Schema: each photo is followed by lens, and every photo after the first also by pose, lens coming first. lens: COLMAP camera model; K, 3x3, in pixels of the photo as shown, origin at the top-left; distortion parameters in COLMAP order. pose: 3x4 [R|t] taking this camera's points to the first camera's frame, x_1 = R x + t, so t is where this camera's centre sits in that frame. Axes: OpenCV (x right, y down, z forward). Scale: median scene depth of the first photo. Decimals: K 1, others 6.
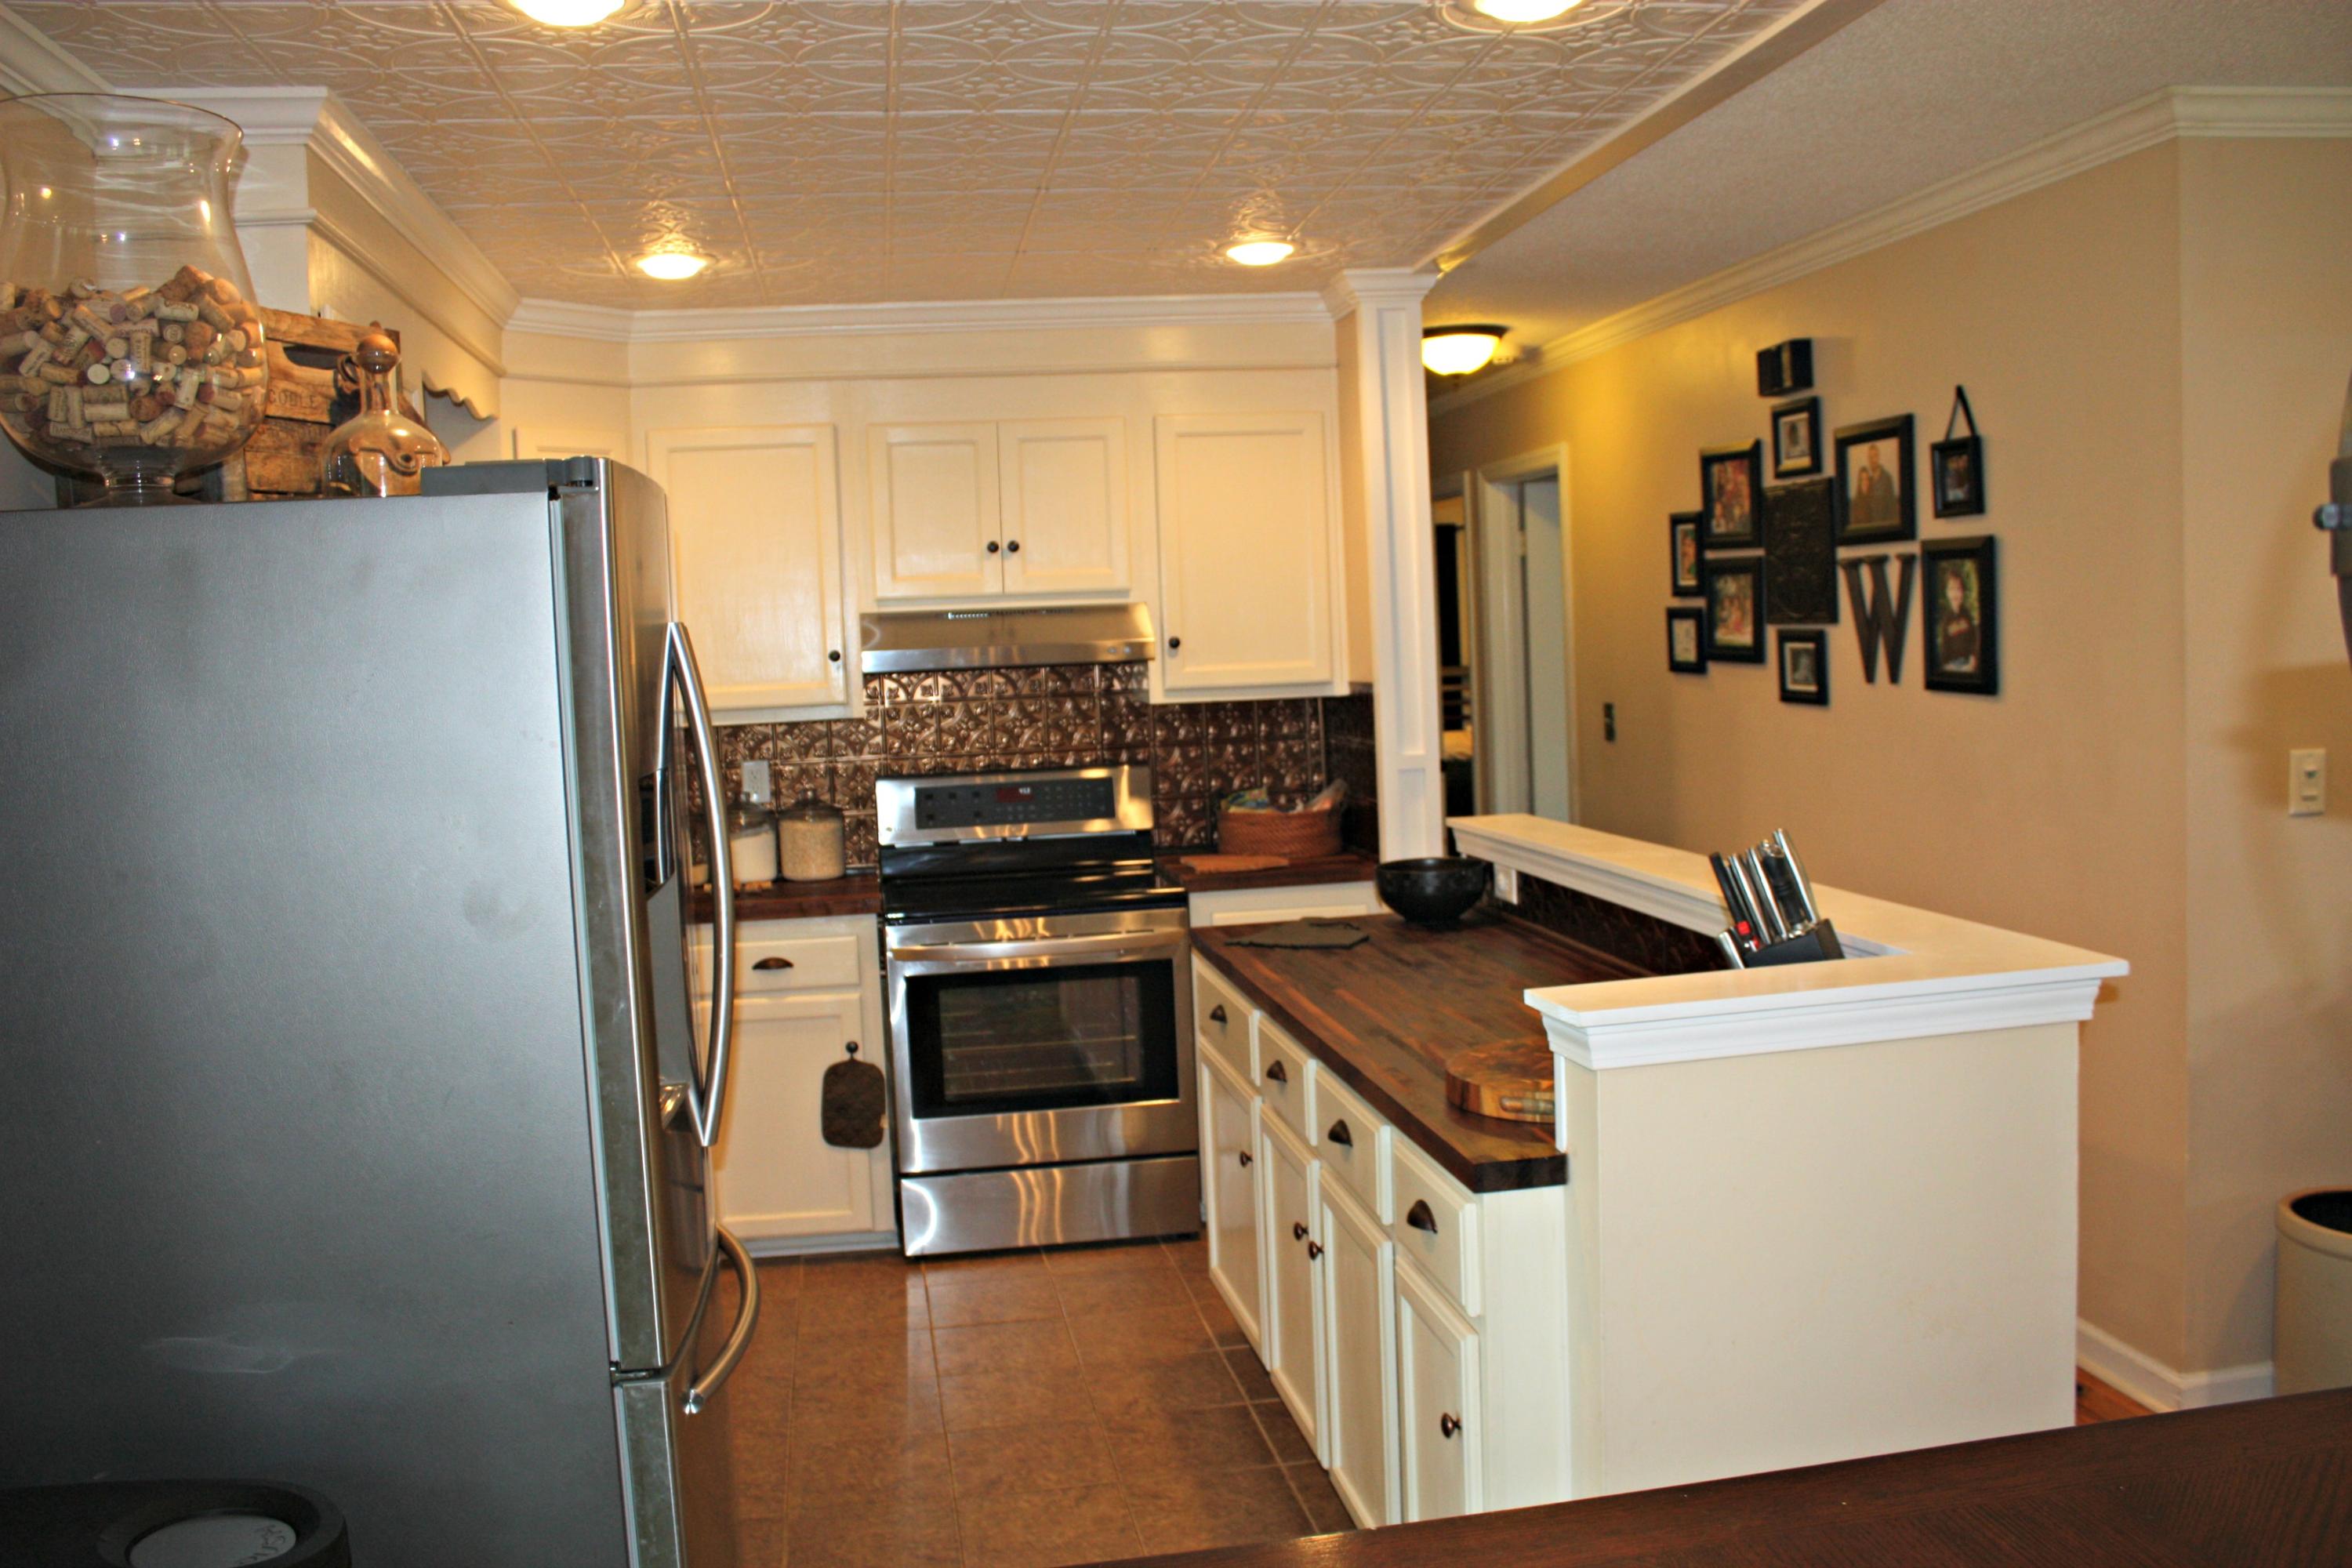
lens RADIAL K [[1984.9, 0, 1192.6], [0, 1984.9, 779.2], [0, 0, 1]] dist [-0.163231, 0.148012]
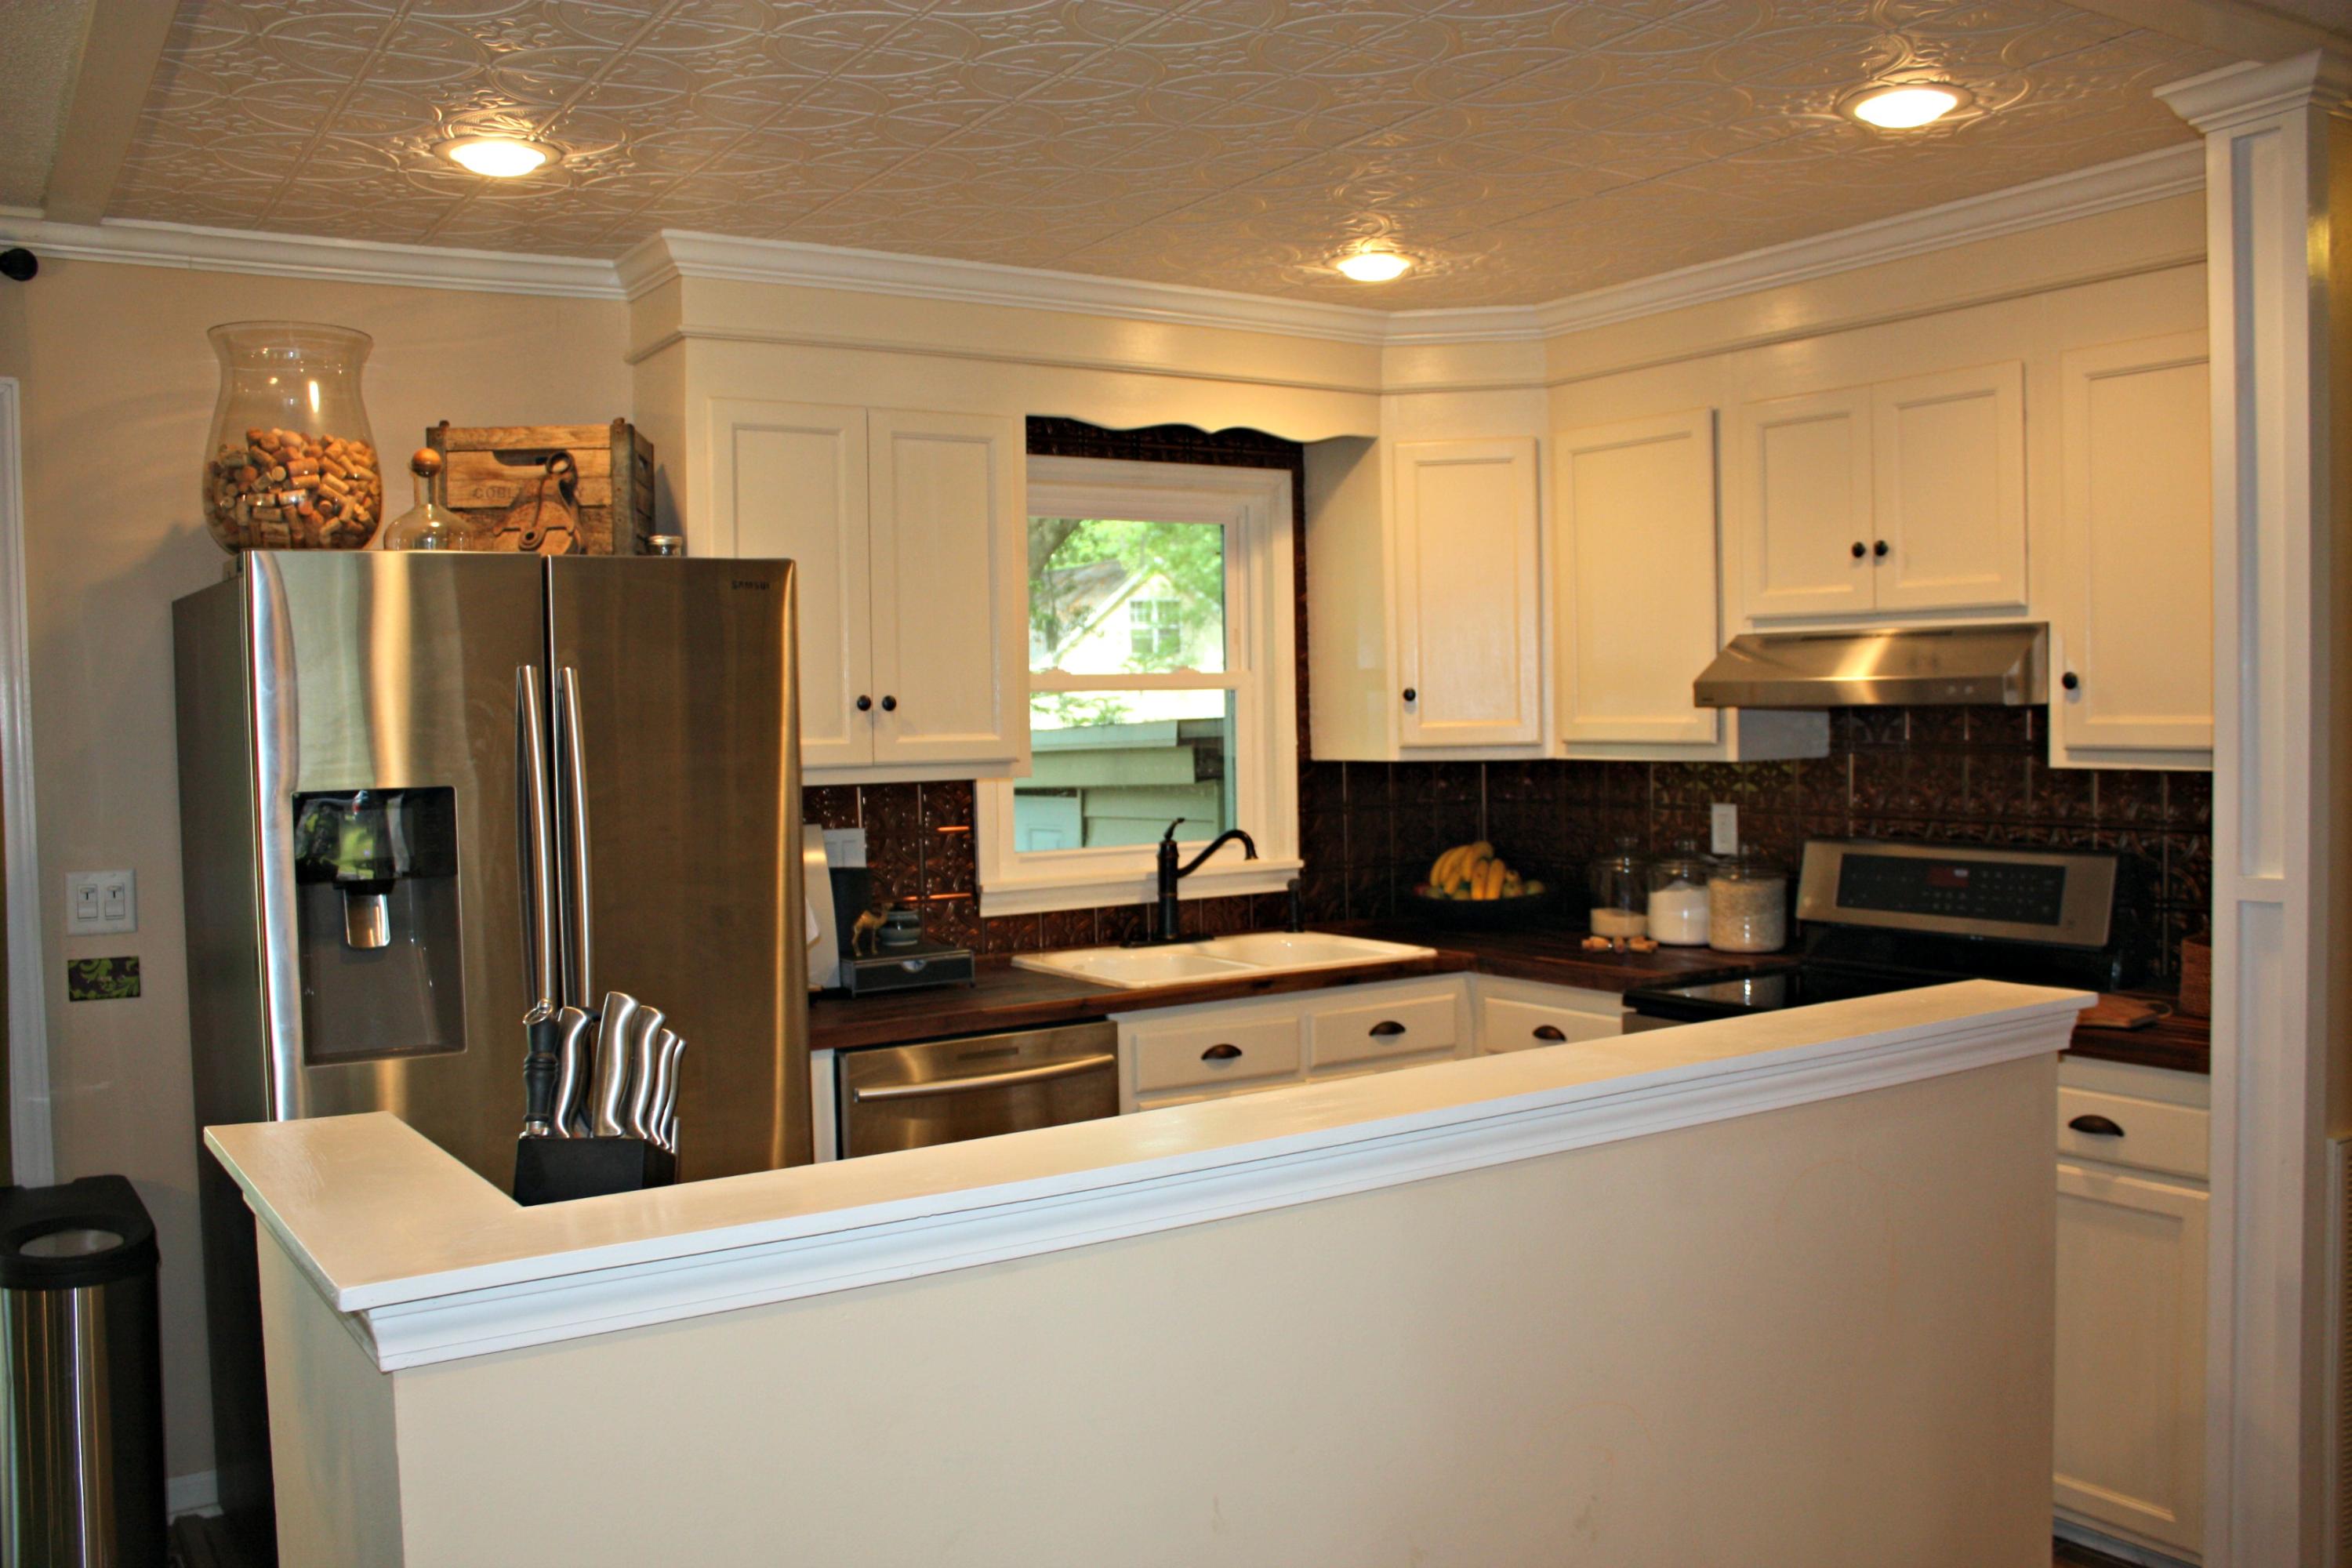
lens RADIAL K [[1984.9, 0, 1179.2], [0, 1984.9, 799.9], [0, 0, 1]] dist [-0.163231, 0.148012]
pose [[0.384740, 0.075860, -0.919902, 0.499535], [-0.064581, 0.996387, 0.055157, -0.045523], [0.920763, 0.038187, 0.388249, 0.467400]]
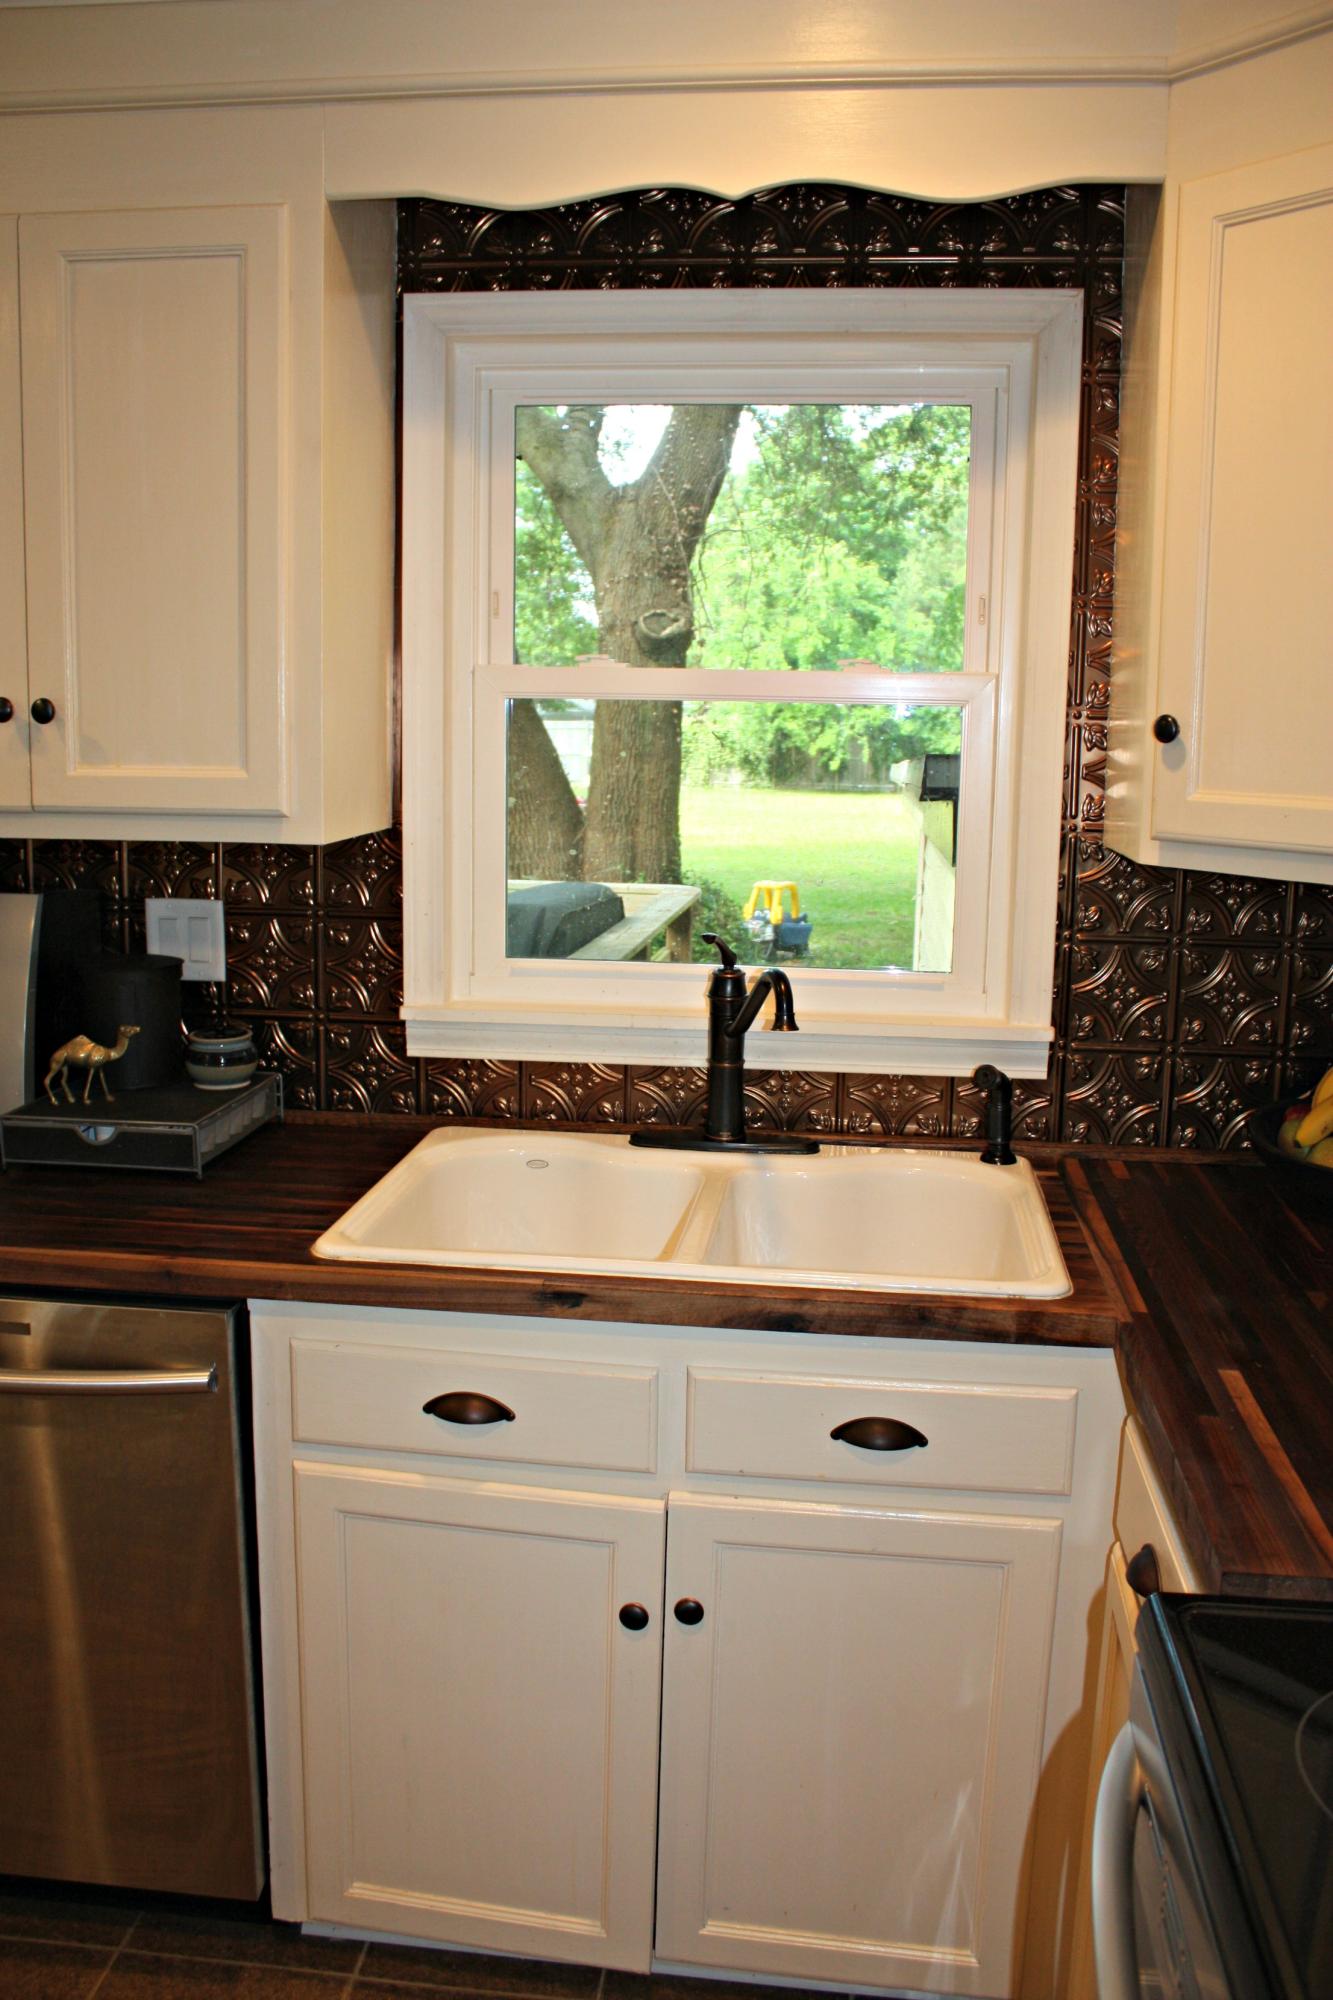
lens RADIAL K [[1687.8, 0, 662.8], [0, 1687.8, 1004.6], [0, 0, 1]] dist [-0.163231, 0.148012]
pose [[-0.278072, 0.205765, -0.938263, 0.086818], [-0.076706, 0.968911, 0.235219, -0.069232], [0.957493, 0.137378, -0.253644, 0.909851]]
